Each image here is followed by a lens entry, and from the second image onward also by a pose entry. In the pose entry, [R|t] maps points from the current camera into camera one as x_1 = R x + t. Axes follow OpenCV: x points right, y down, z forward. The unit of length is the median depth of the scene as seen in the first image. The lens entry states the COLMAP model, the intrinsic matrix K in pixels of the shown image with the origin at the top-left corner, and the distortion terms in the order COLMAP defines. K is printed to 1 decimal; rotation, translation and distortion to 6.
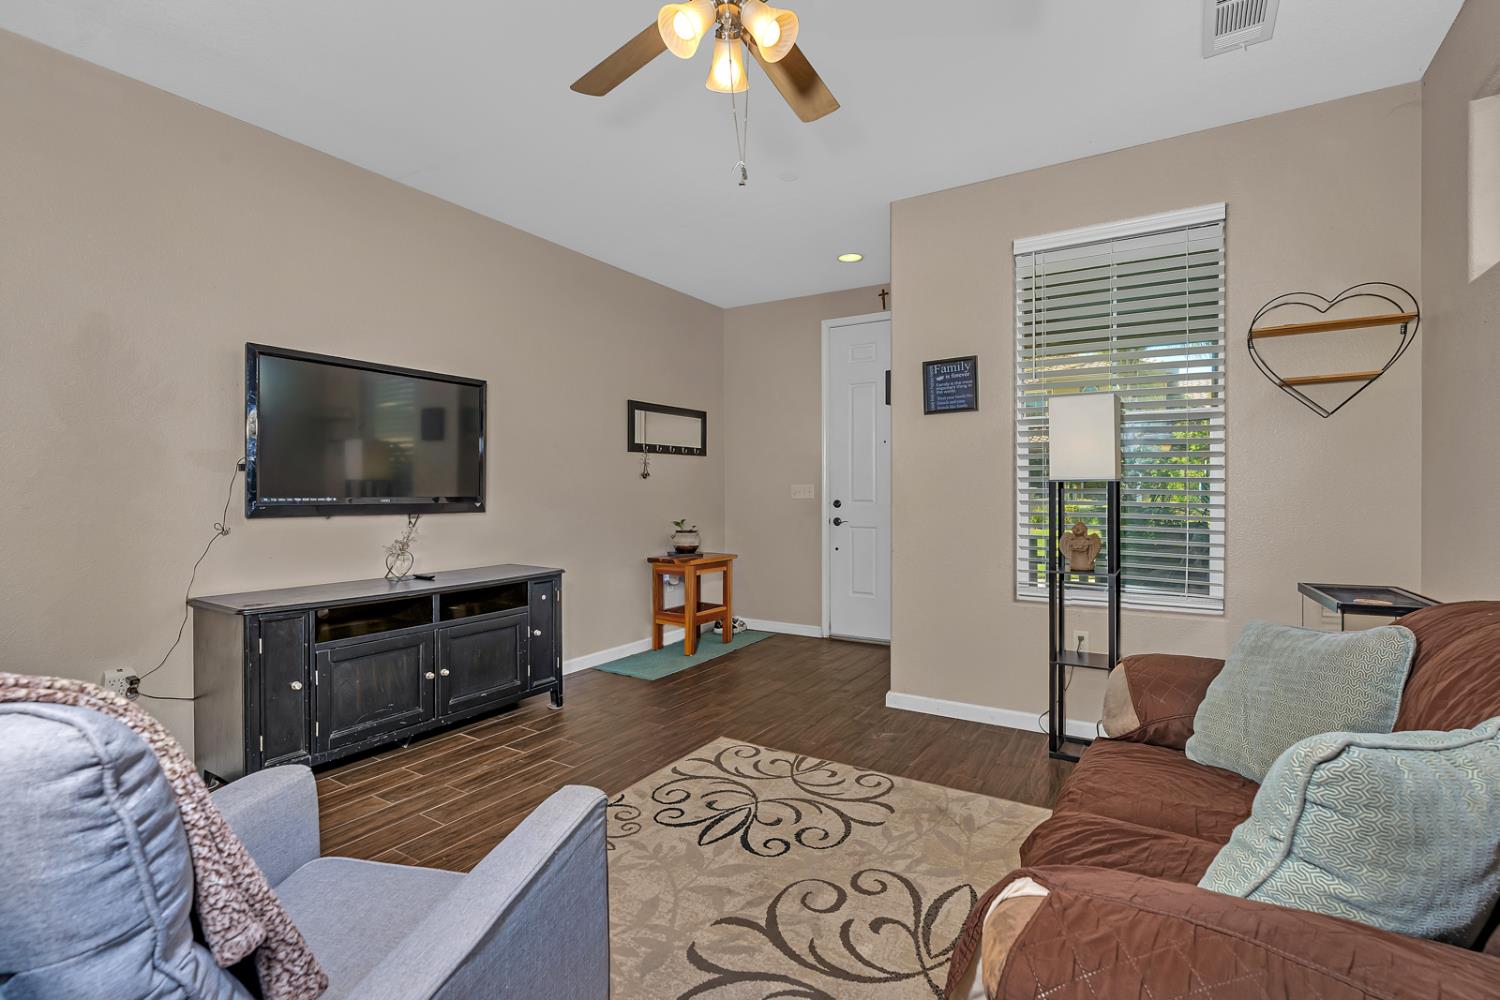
lens RADIAL K [[668.0, 0, 749.9], [0, 668.0, 493.9], [0, 0, 1]] dist [-0.002019, 0.000625]
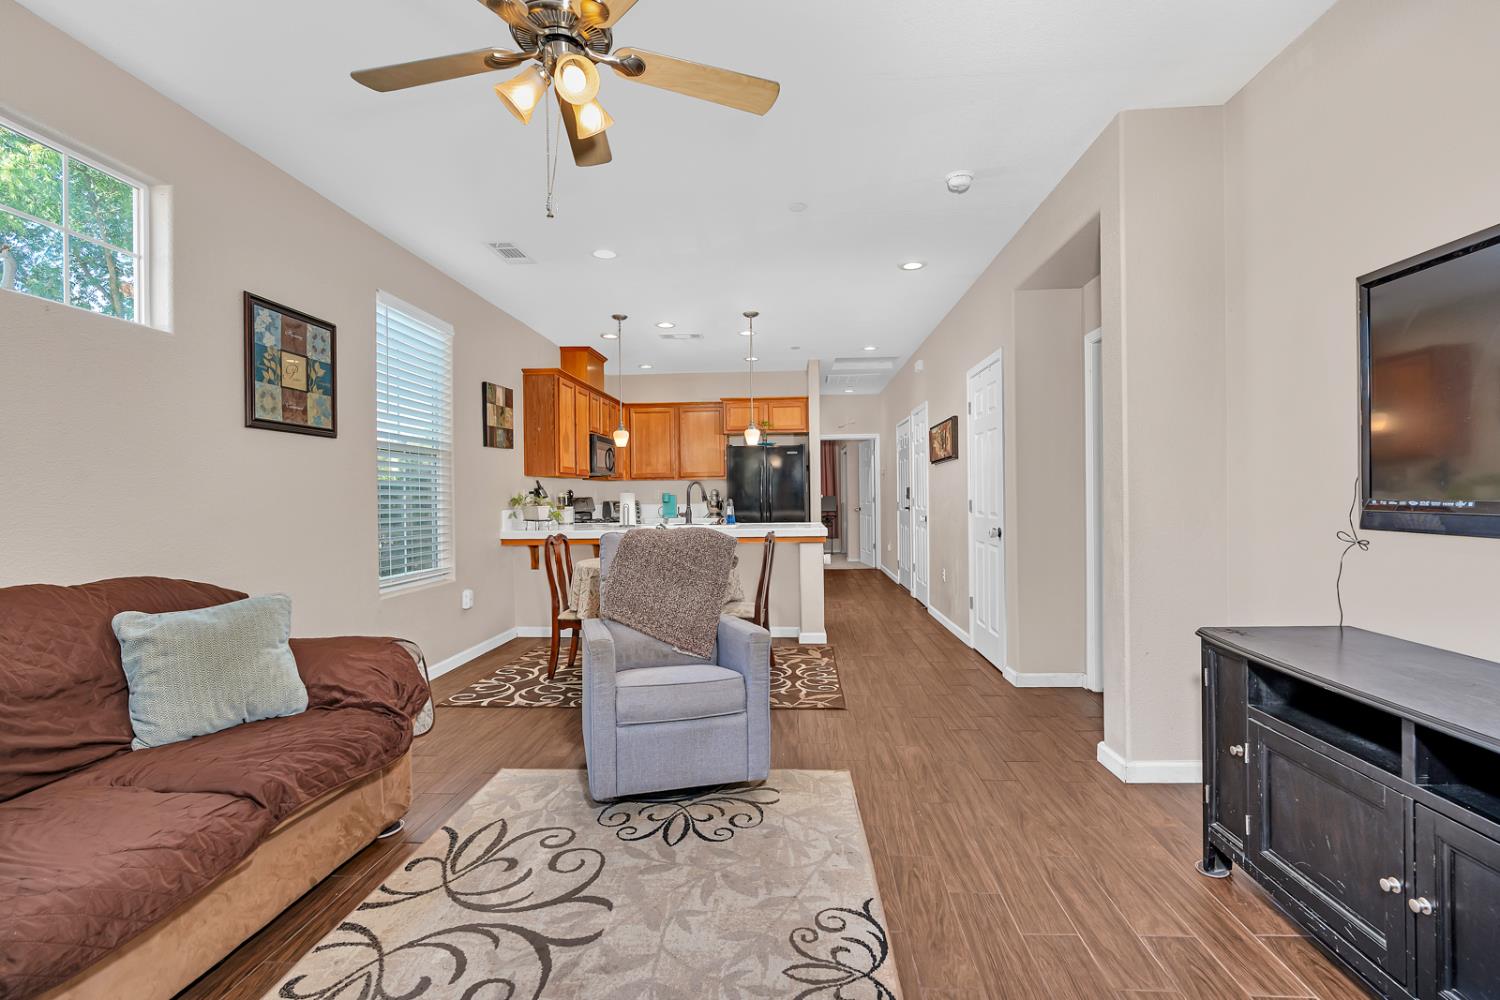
lens RADIAL K [[668.0, 0, 746.7], [0, 668.0, 495.5], [0, 0, 1]] dist [-0.002019, 0.000625]
pose [[-0.875554, 0.013613, -0.482928, 0.233709], [0.011960, 0.999907, 0.006502, -0.015459], [0.482972, -0.000083, -0.875636, 2.010494]]
